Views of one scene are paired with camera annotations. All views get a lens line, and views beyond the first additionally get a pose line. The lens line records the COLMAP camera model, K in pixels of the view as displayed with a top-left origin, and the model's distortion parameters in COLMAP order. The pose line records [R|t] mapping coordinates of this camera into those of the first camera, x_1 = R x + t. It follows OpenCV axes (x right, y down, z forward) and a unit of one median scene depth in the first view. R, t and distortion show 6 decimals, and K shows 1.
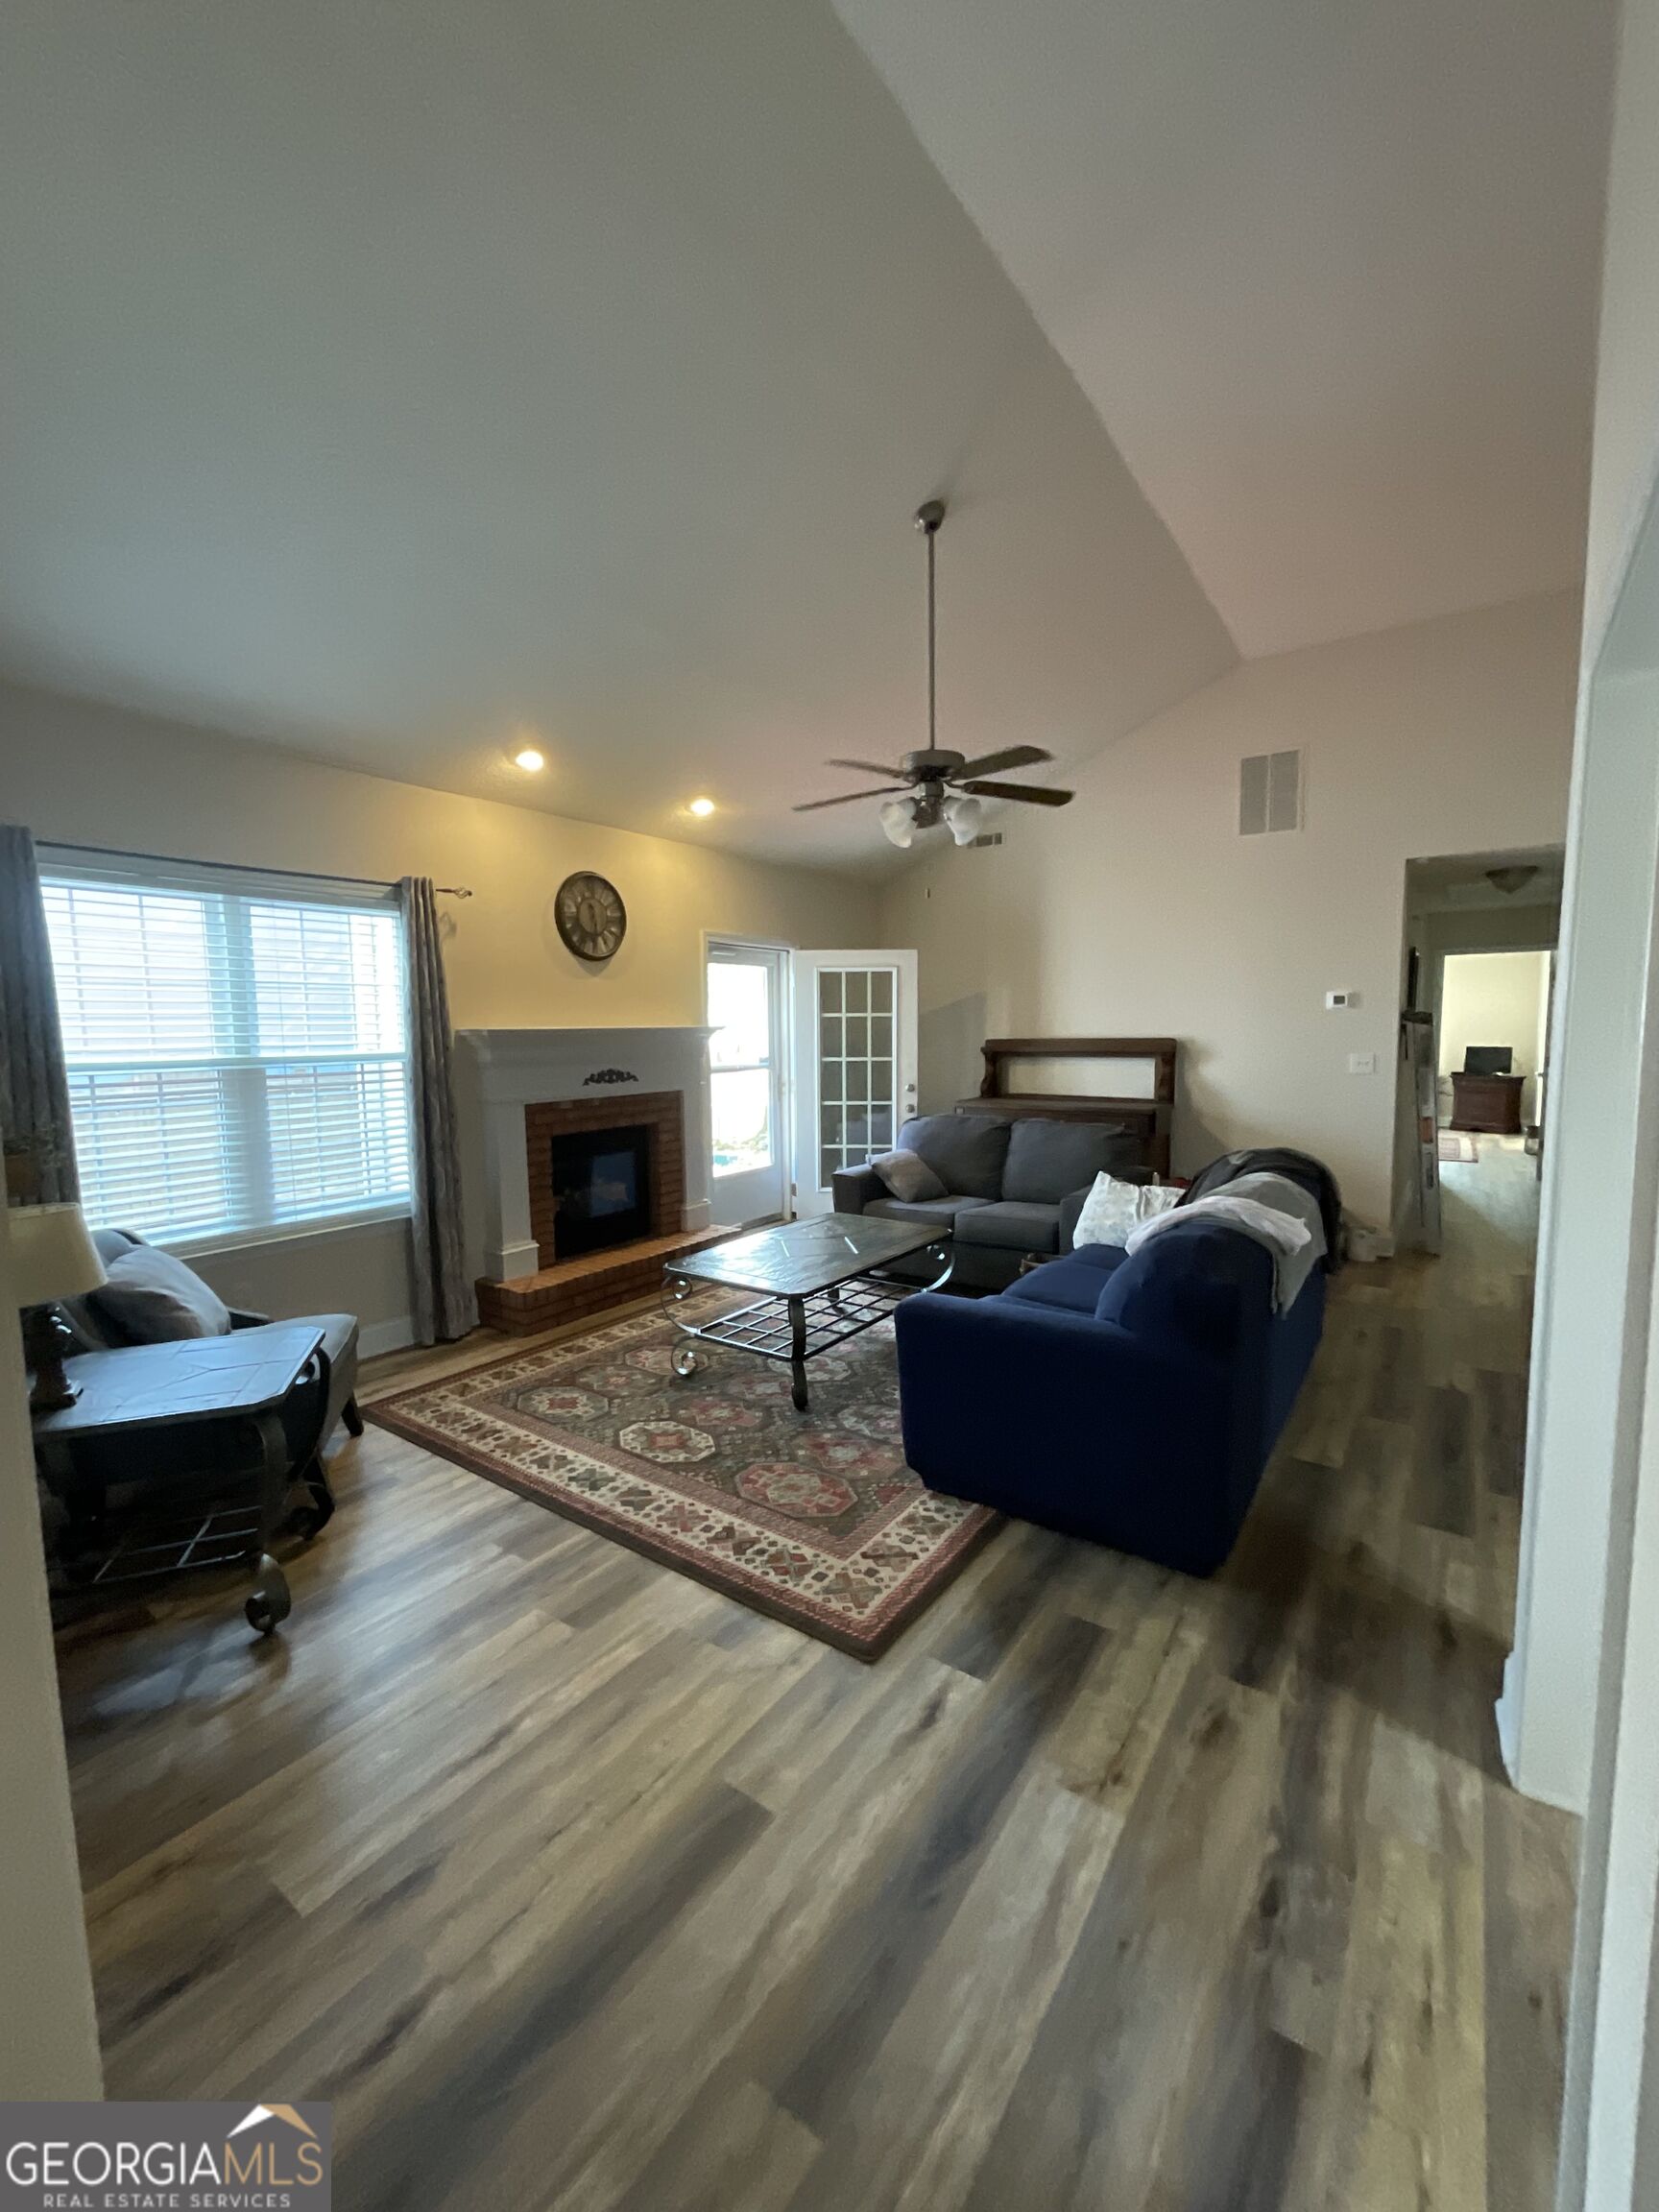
lens RADIAL K [[897.3, 0, 836.1], [0, 897.3, 1107.5], [0, 0, 1]] dist [0.004582, -0.001260]
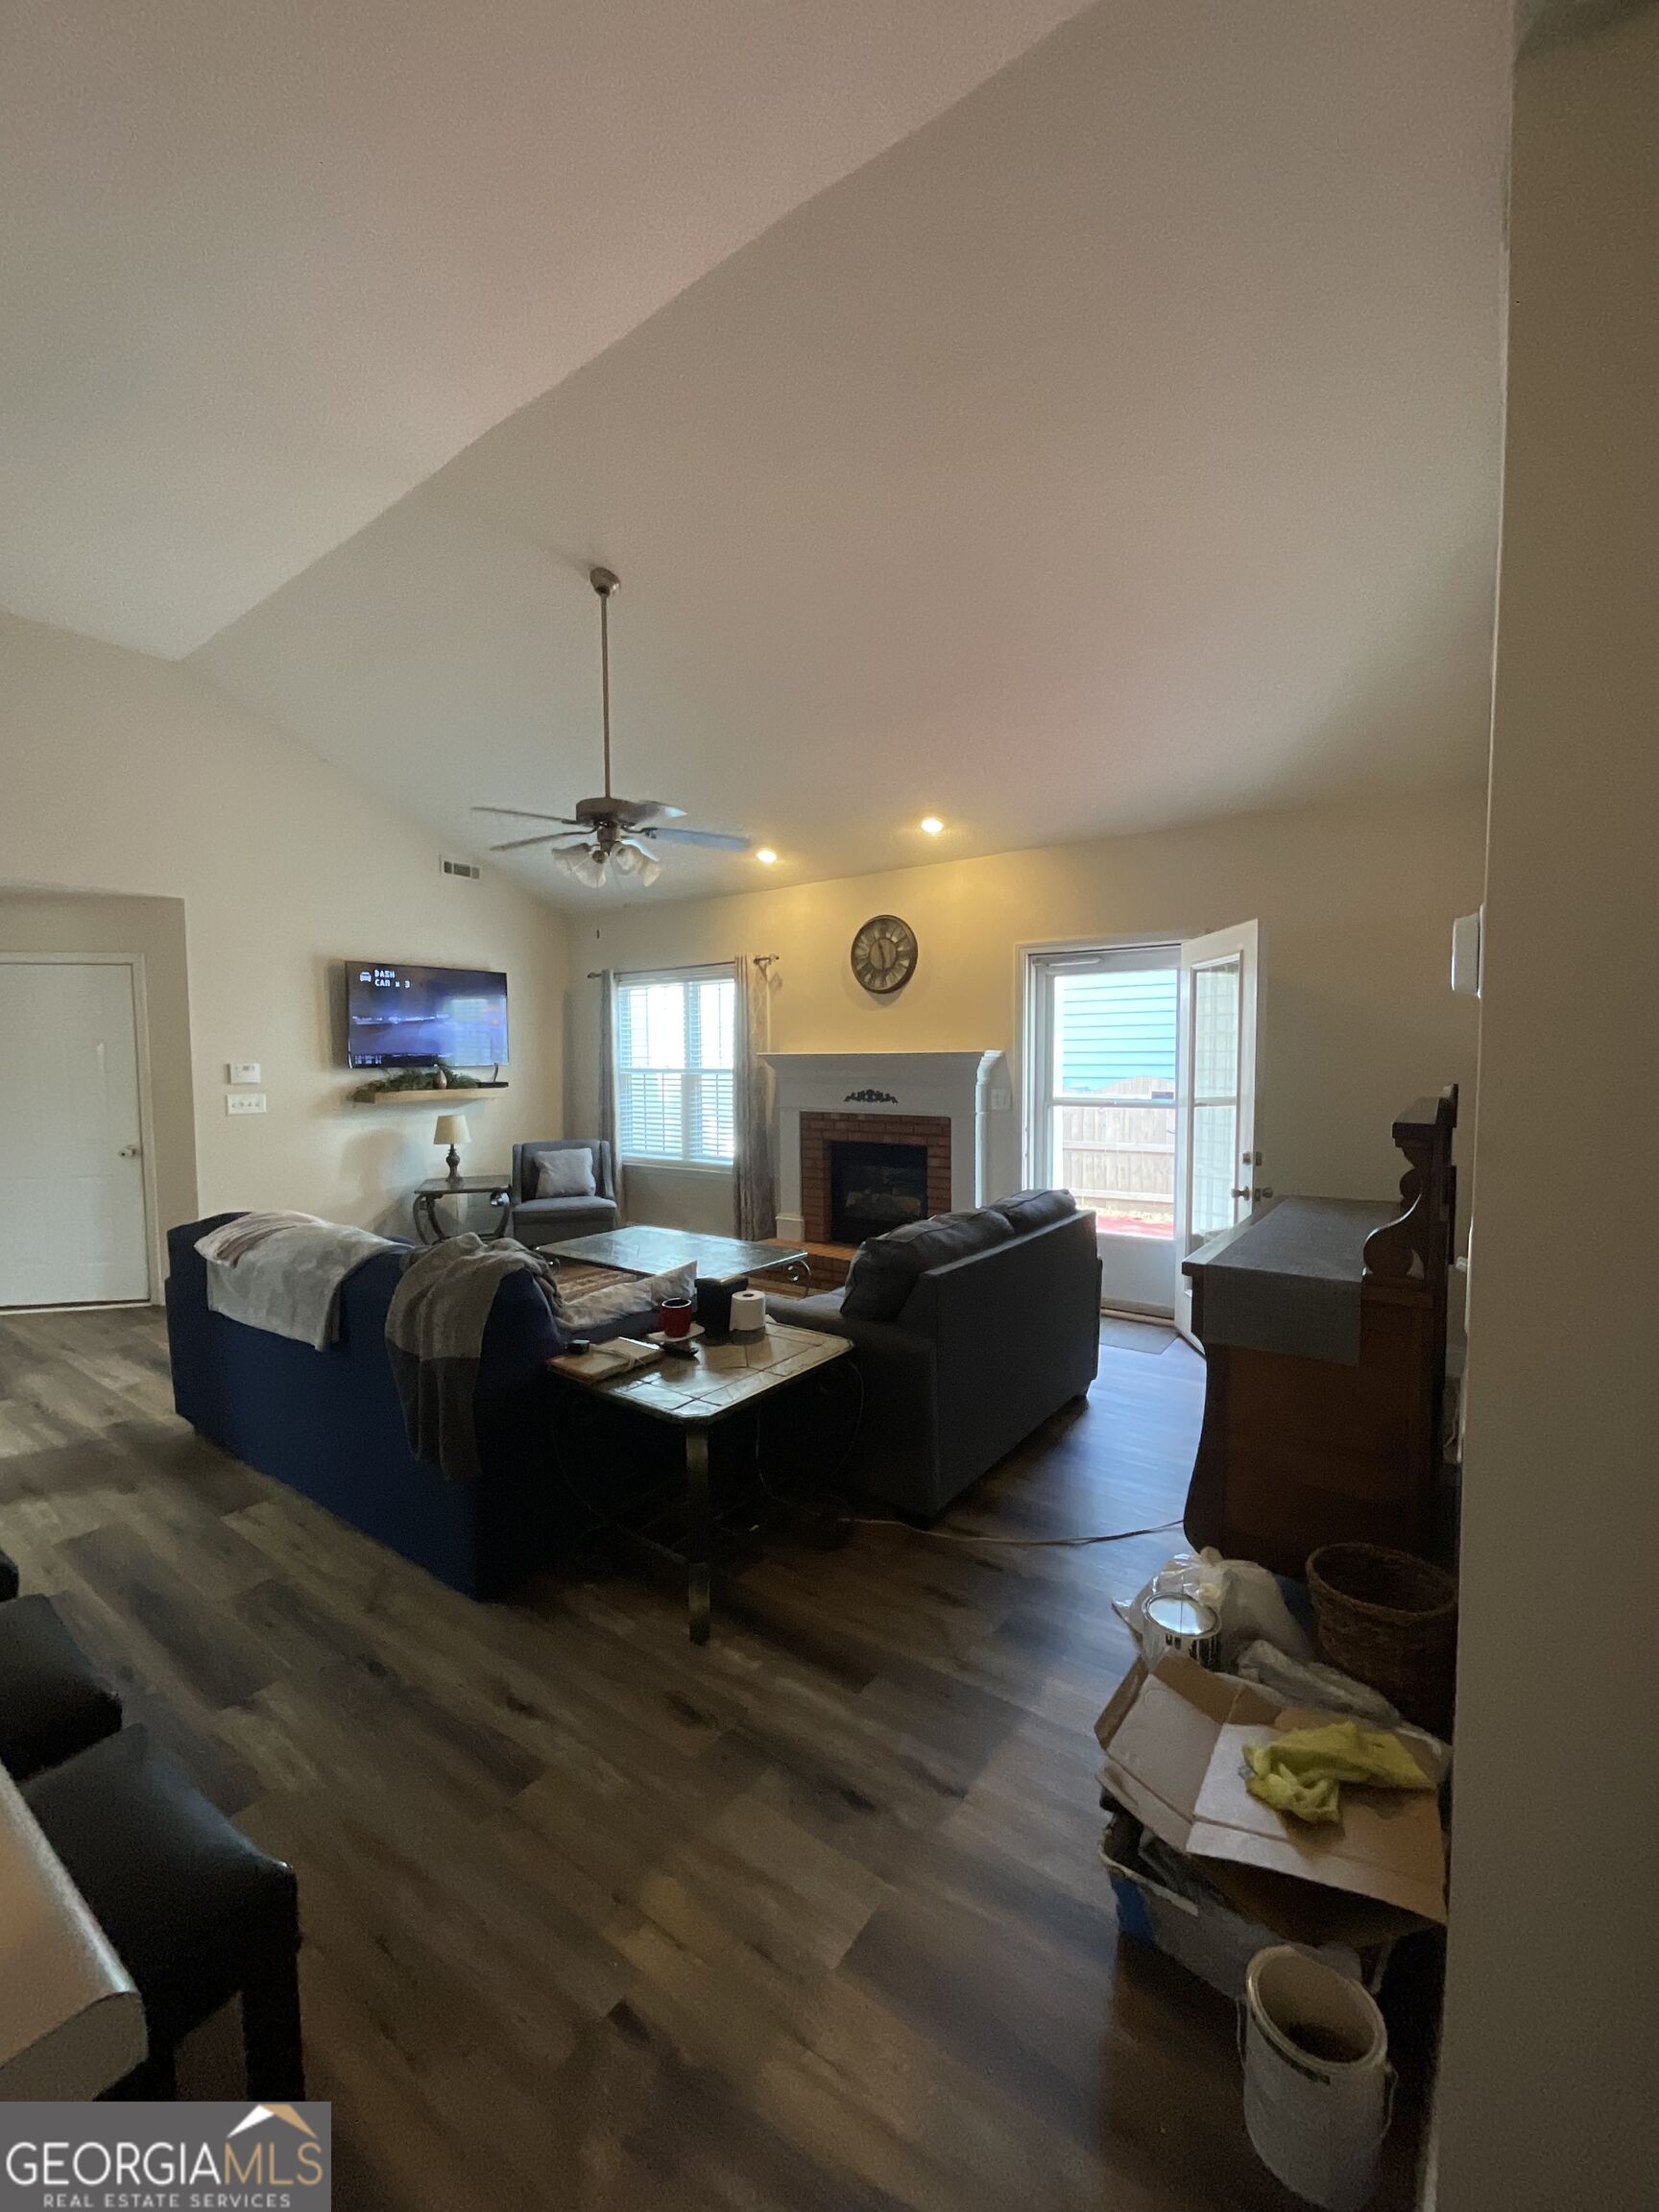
lens RADIAL K [[897.3, 0, 821.9], [0, 897.3, 1114.6], [0, 0, 1]] dist [0.004582, -0.001260]
pose [[-0.026508, 0.077627, -0.996630, 0.918271], [-0.080841, 0.993548, 0.079537, -0.101206], [0.996374, 0.082677, -0.020062, 1.012511]]
